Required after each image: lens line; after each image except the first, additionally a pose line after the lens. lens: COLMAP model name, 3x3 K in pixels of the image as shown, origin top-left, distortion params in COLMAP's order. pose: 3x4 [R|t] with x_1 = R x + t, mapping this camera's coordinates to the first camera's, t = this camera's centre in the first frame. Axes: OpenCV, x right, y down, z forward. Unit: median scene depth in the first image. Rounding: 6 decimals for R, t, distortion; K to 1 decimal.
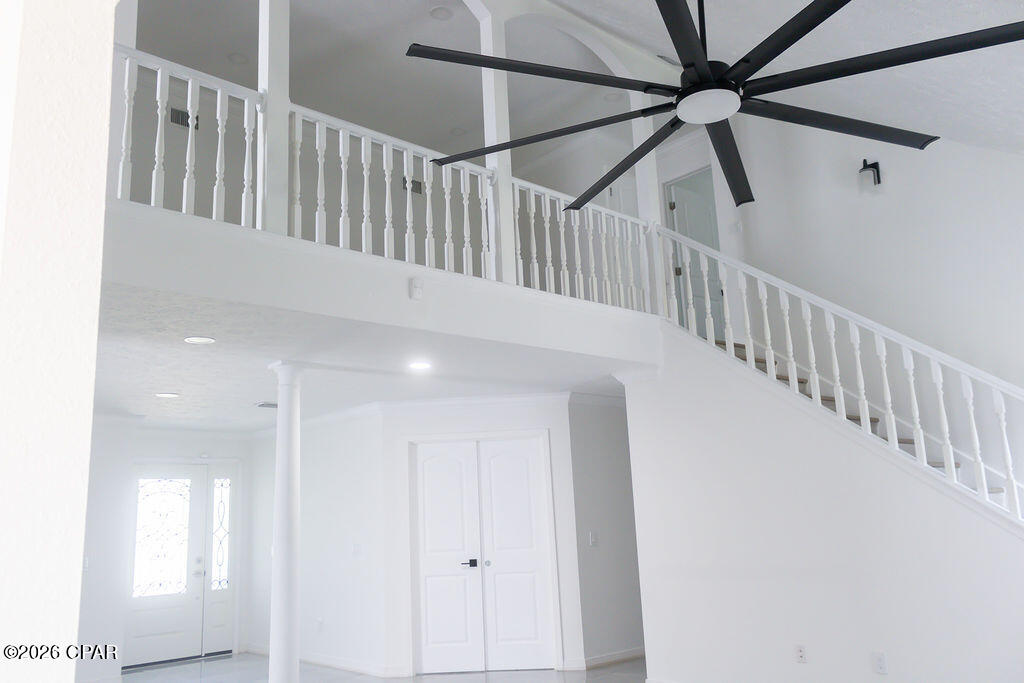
lens RADIAL K [[846.8, 0, 463.8], [0, 846.8, 336.5], [0, 0, 1]] dist [0.010951, 0.032199]
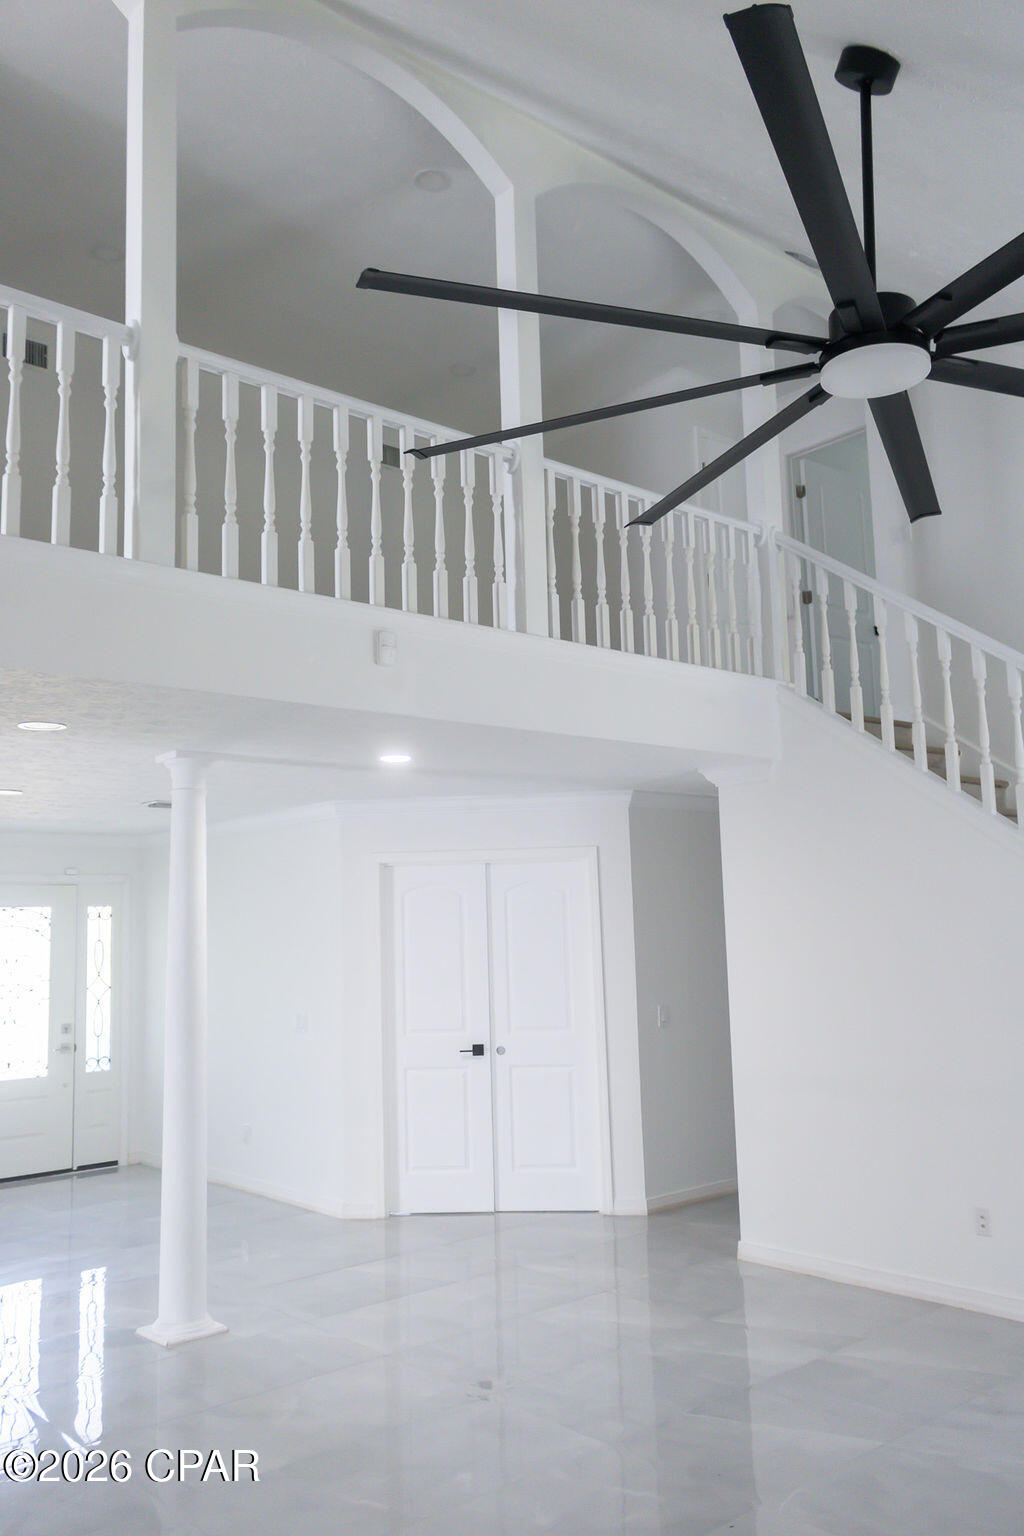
lens RADIAL K [[1270.2, 0, 454.6], [0, 1270.2, 772.2], [0, 0, 1]] dist [0.010951, 0.032199]
pose [[0.999831, 0.009212, -0.015897, 0.007557], [-0.007790, 0.996153, 0.087282, -0.036619], [0.016640, -0.087144, 0.996057, 0.049420]]
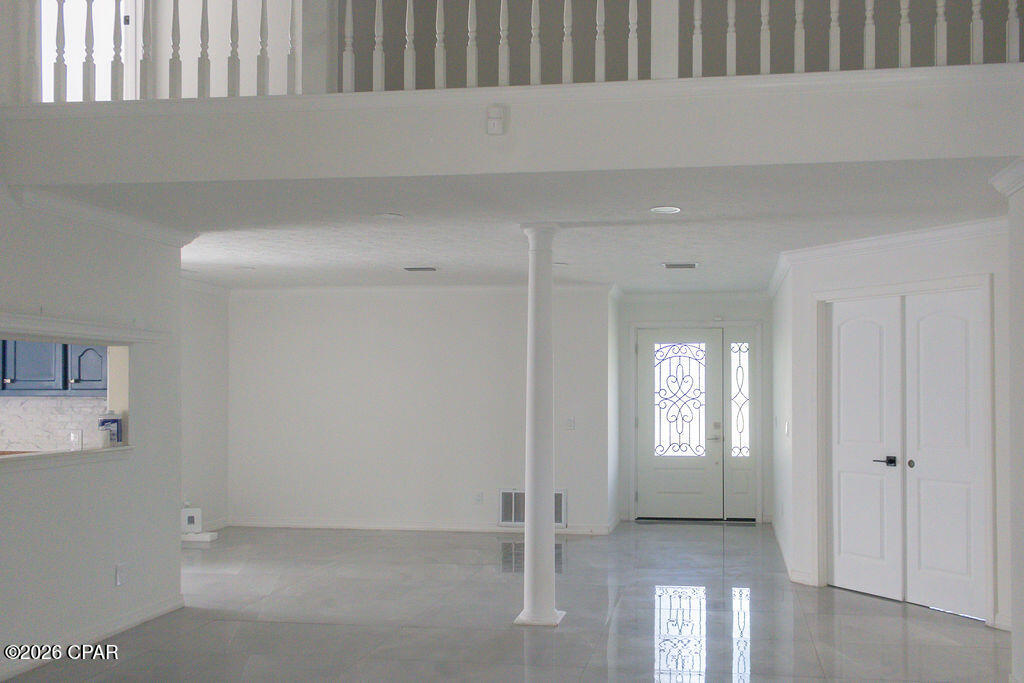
lens RADIAL K [[846.8, 0, 569.5], [0, 846.8, 371.3], [0, 0, 1]] dist [0.010951, 0.032199]
pose [[0.674985, 0.023409, -0.737460, 0.425495], [0.137536, 0.977986, 0.156928, 0.040823], [0.724899, -0.207351, 0.656907, 0.376978]]
